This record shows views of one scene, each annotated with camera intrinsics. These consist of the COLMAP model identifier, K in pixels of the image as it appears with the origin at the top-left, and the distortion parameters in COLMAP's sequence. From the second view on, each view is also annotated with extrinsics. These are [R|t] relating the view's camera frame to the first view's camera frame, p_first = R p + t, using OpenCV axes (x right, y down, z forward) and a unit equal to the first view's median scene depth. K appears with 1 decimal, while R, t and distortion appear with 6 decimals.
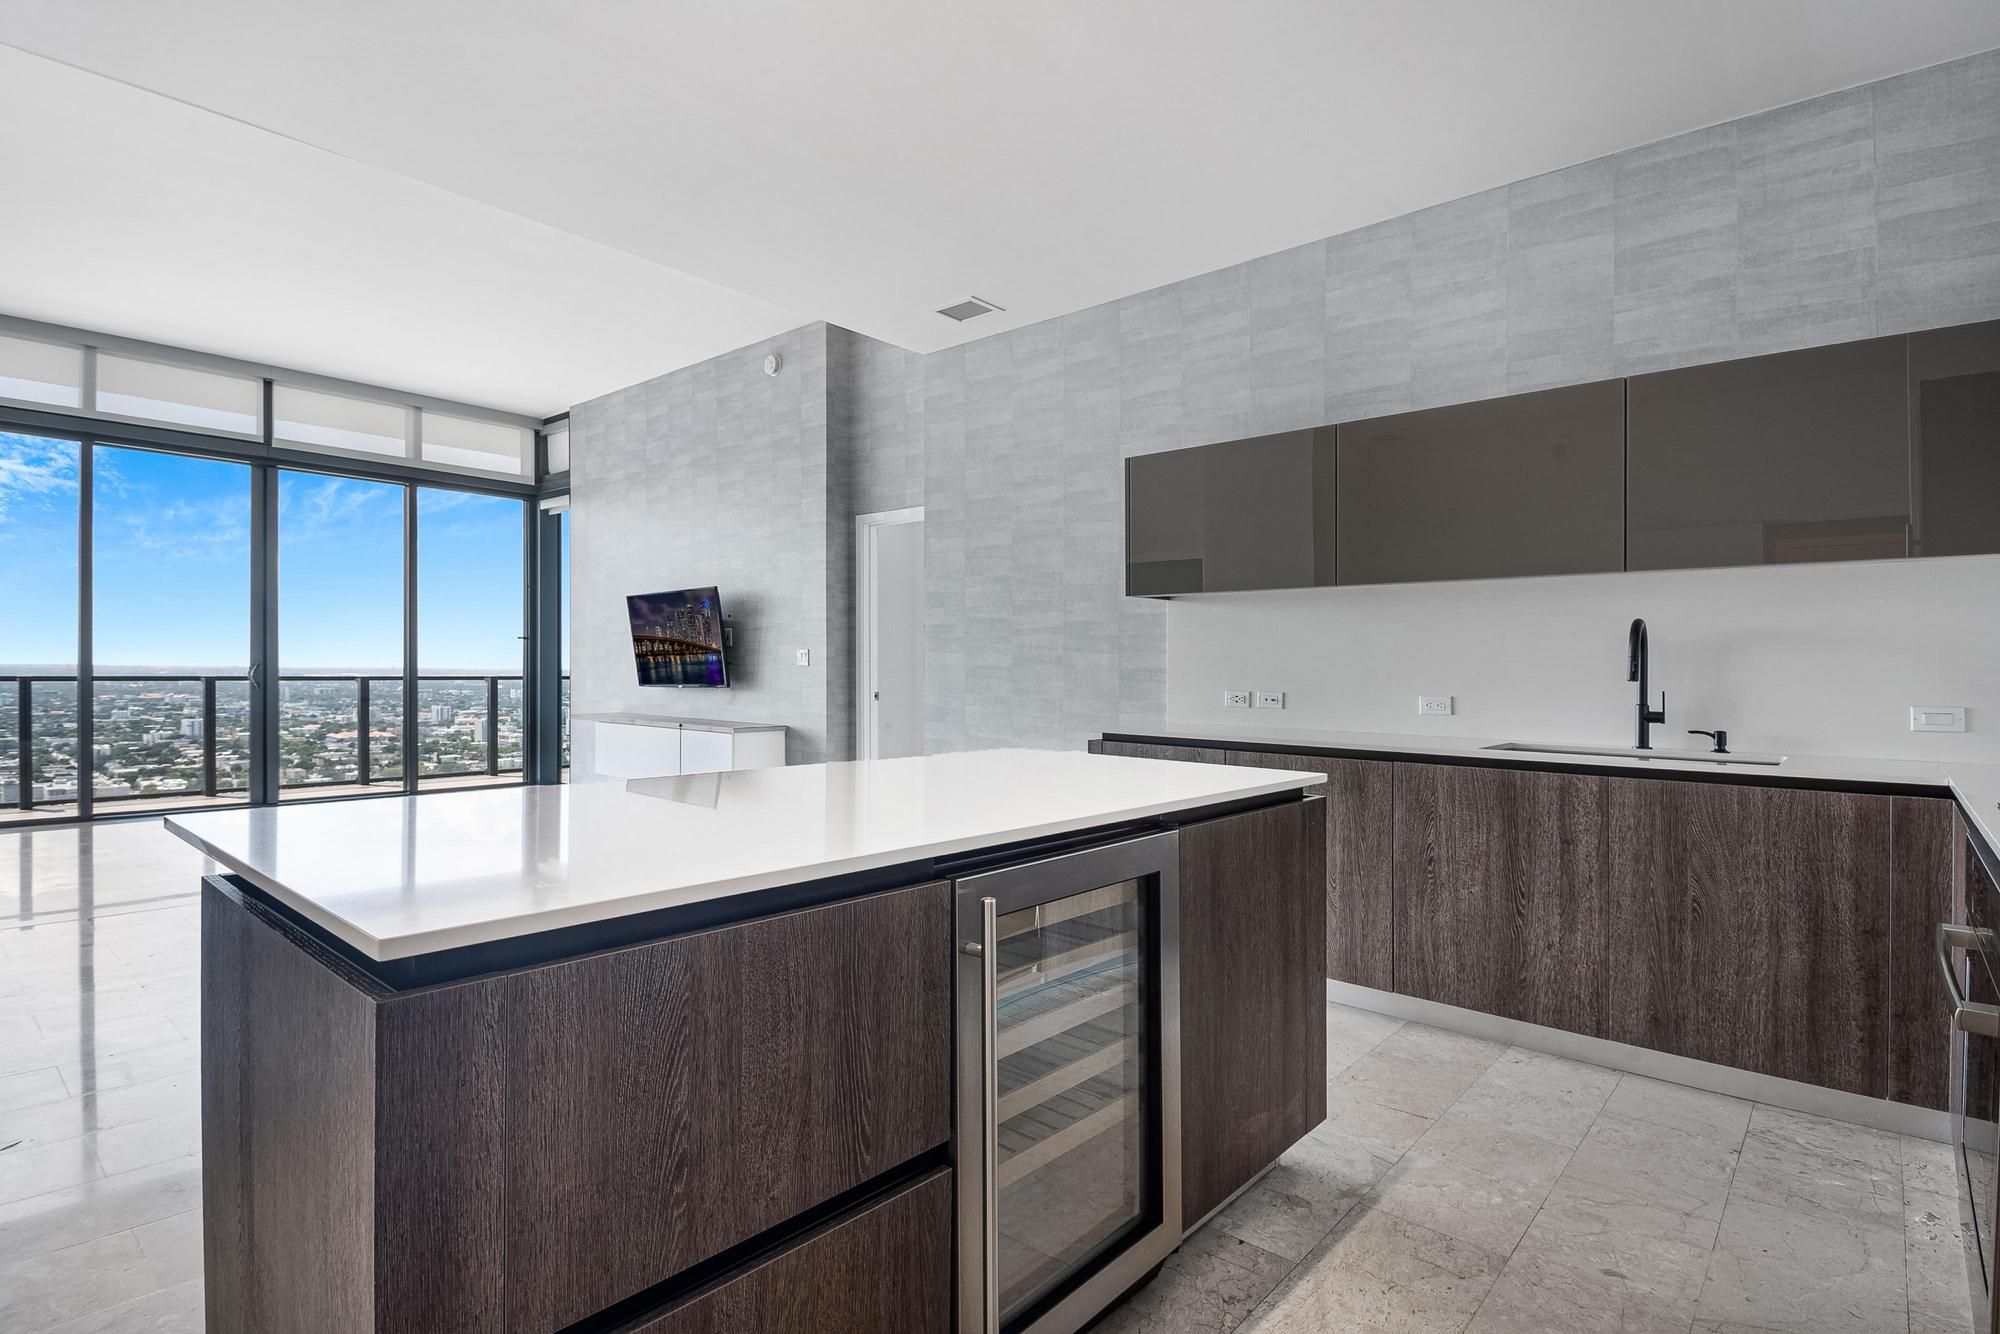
lens RADIAL K [[977.7, 0, 975.5], [0, 977.7, 666.9], [0, 0, 1]] dist [0.028102, -0.025369]
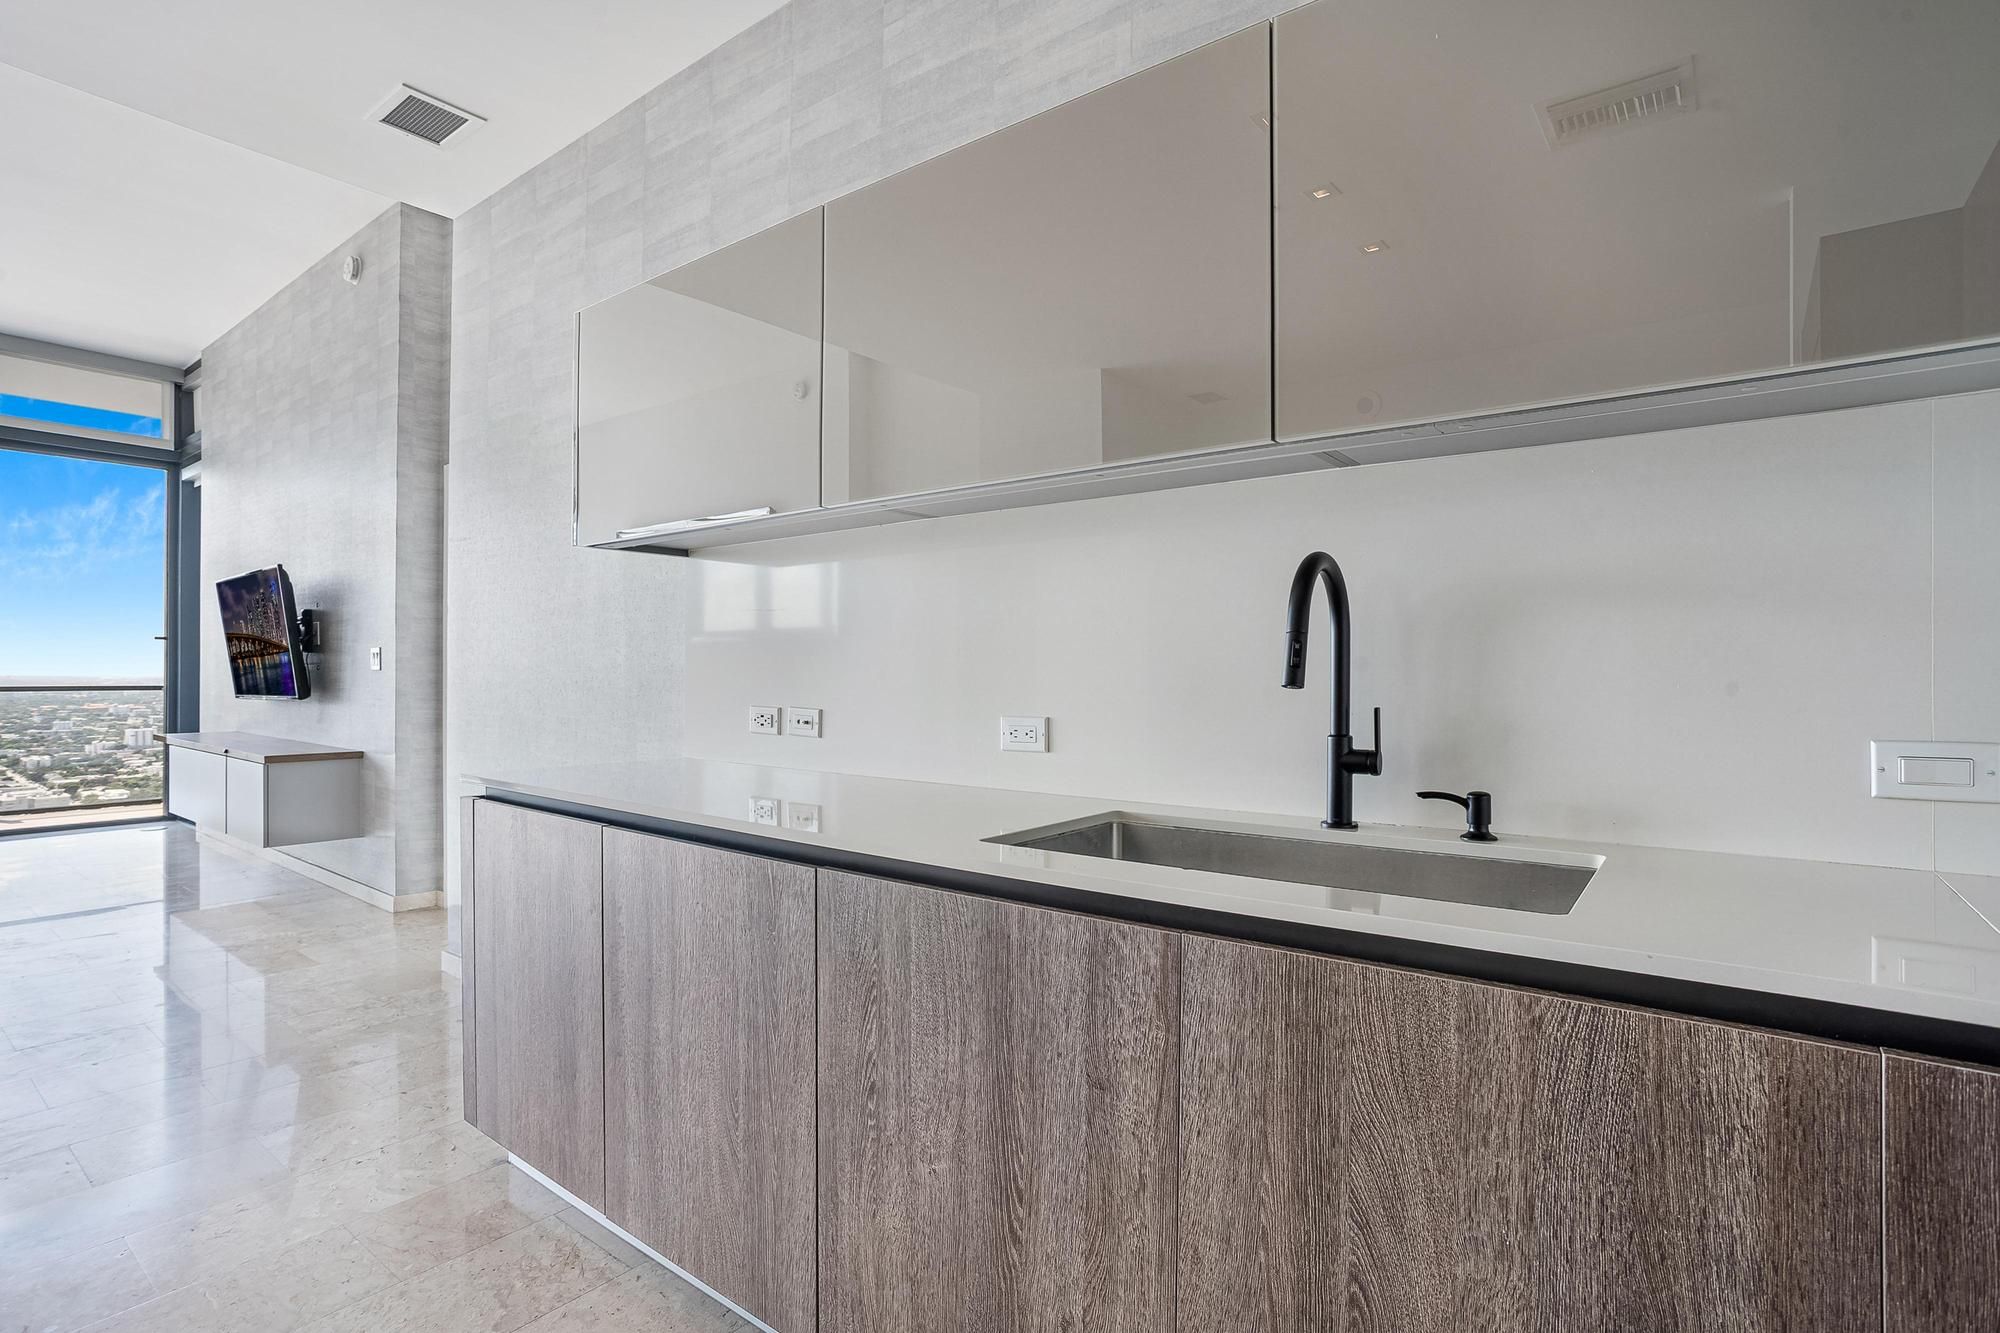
lens RADIAL K [[971.9, 0, 977.4], [0, 971.9, 666.4], [0, 0, 1]] dist [-0.072795, 0.030438]
pose [[0.998308, -0.006232, 0.057811, 0.234919], [0.006549, 0.999965, -0.005294, 0.002929], [-0.057776, 0.005664, 0.998314, 0.269390]]
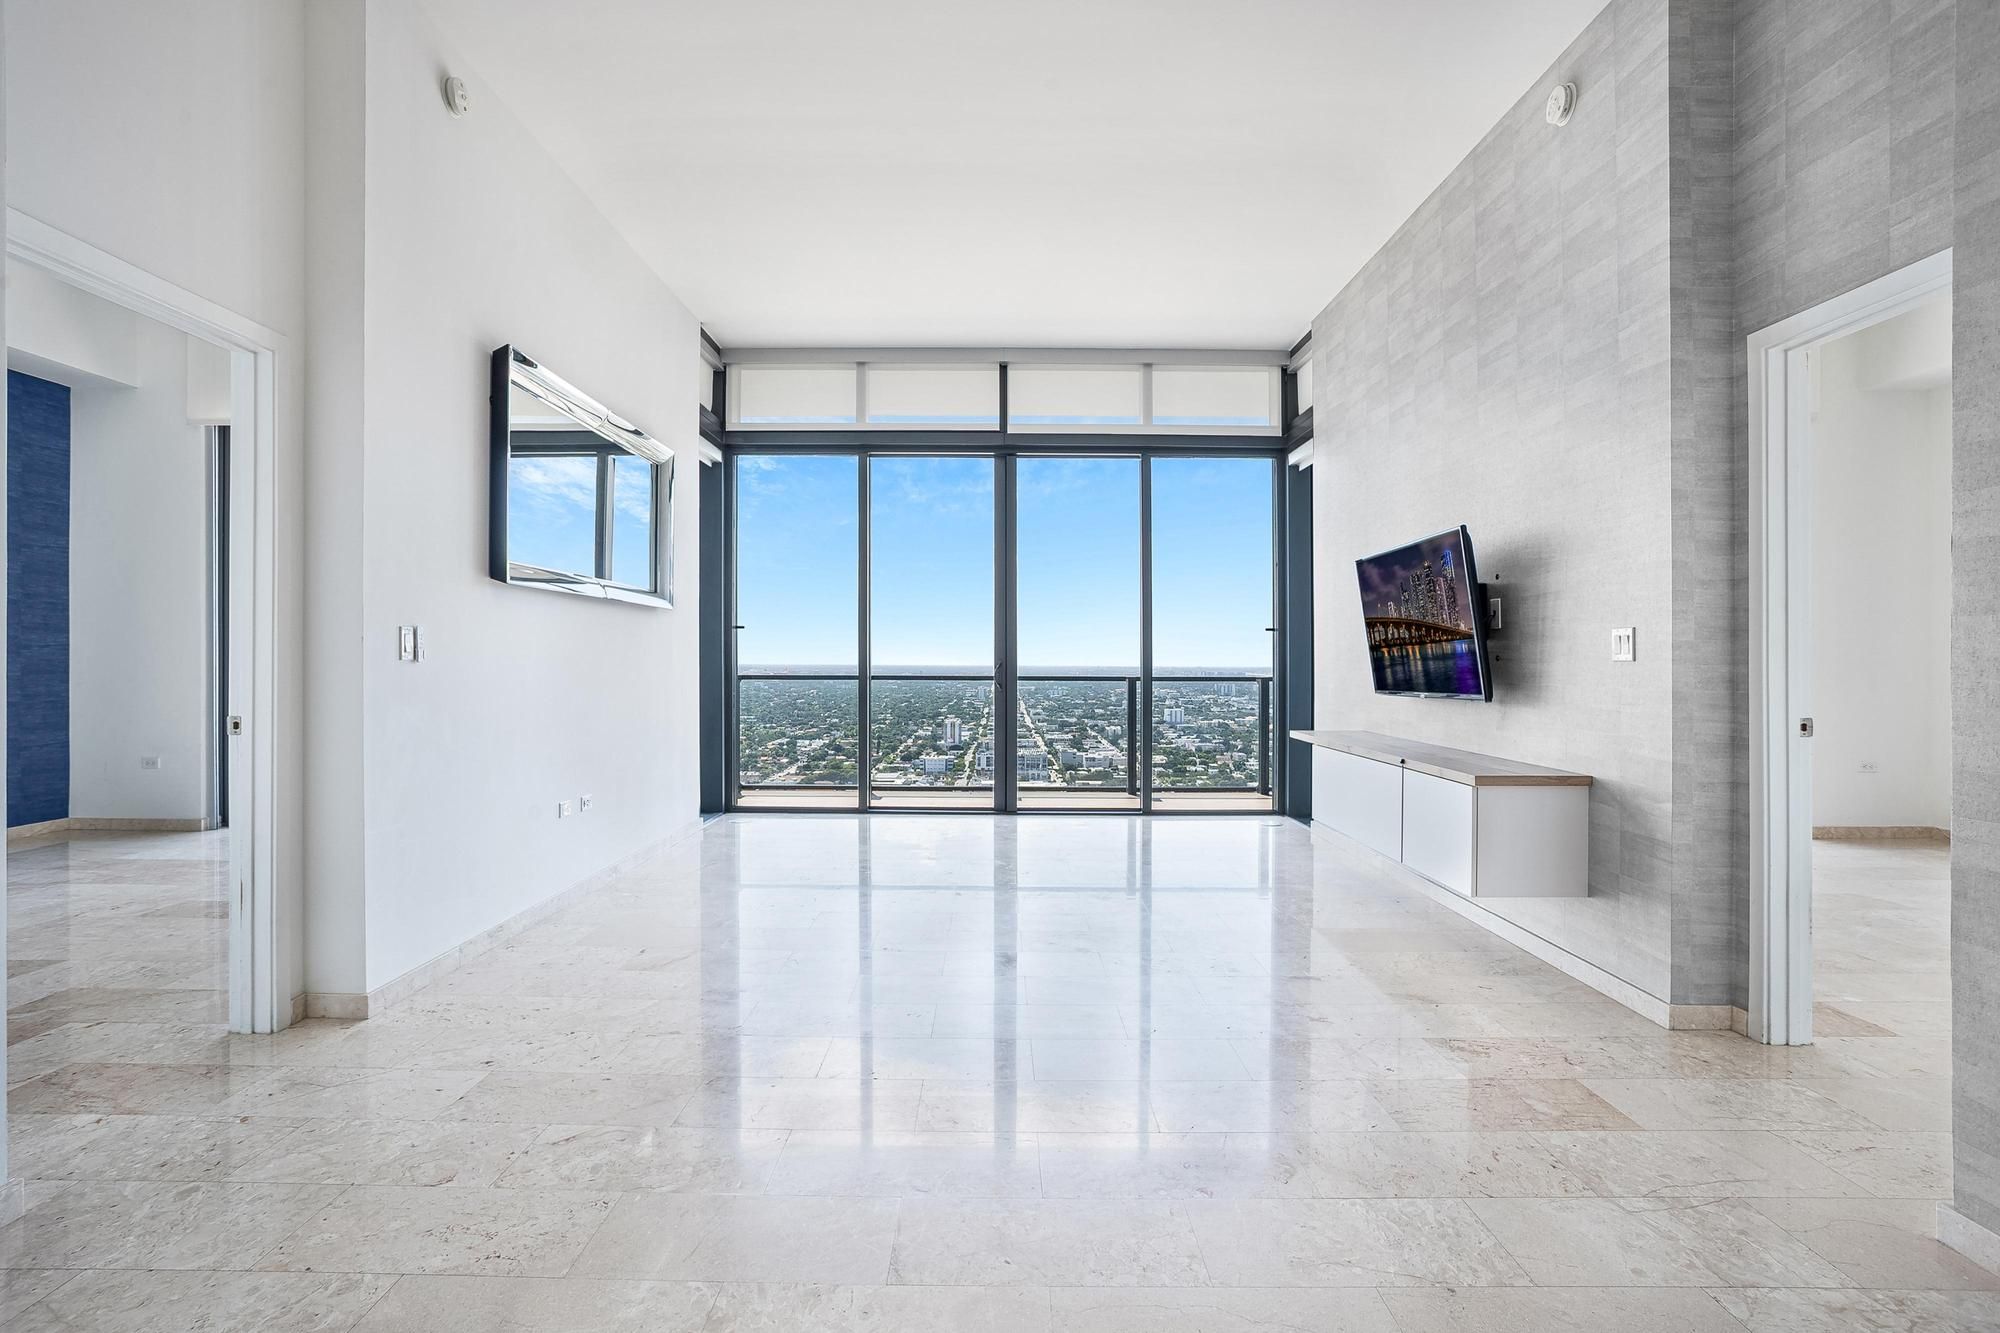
lens RADIAL K [[971.9, 0, 977.4], [0, 971.9, 666.4], [0, 0, 1]] dist [-0.072795, 0.030438]
pose [[0.643578, -0.002243, -0.765377, -0.018300], [0.001439, 0.999997, -0.001720, 0.002354], [0.765379, 0.000006, 0.643580, 0.439757]]
